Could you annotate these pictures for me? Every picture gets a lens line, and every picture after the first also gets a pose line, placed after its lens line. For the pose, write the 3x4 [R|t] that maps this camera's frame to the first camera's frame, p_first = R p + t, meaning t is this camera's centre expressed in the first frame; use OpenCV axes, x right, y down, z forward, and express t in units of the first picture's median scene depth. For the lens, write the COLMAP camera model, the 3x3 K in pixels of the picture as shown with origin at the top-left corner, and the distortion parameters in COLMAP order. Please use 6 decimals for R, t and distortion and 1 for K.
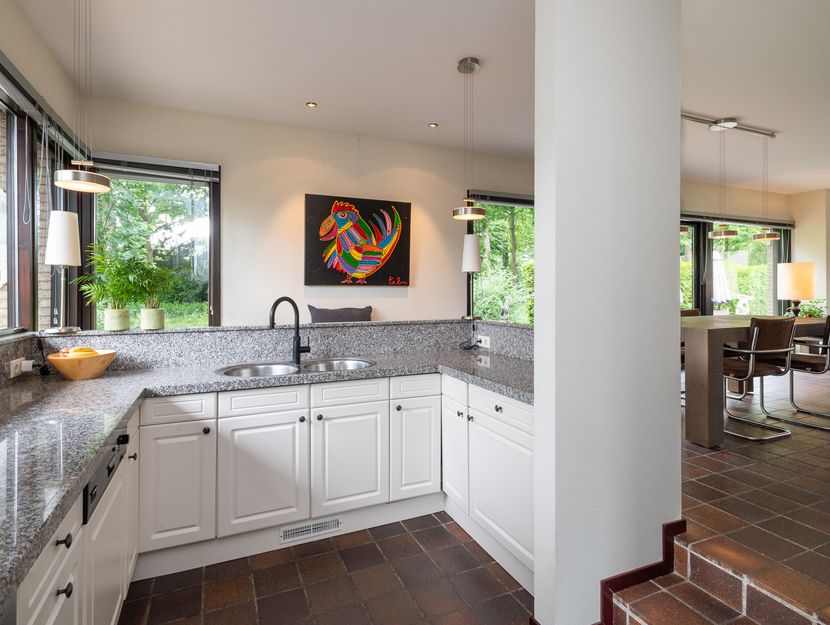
lens RADIAL K [[442.2, 0, 414.1], [0, 442.2, 295.8], [0, 0, 1]] dist [0.006986, -0.000234]
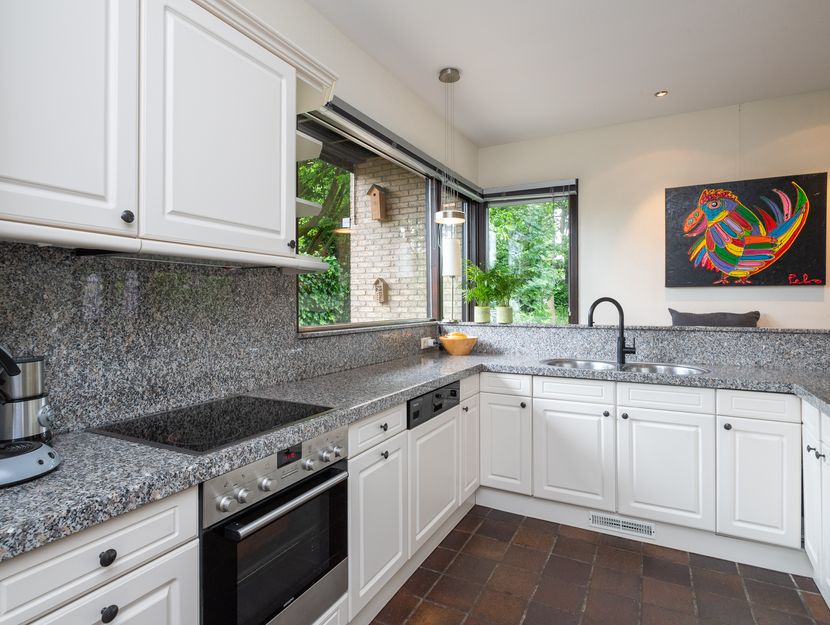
lens RADIAL K [[460.7, 0, 415.0], [0, 460.7, 312.5], [0, 0, 1]] dist [-0.003634, -0.000419]
pose [[0.617678, 0.019251, -0.786195, 0.276474], [-0.004721, 0.999773, 0.020772, 0.017233], [0.786417, -0.009119, 0.617629, -0.019494]]
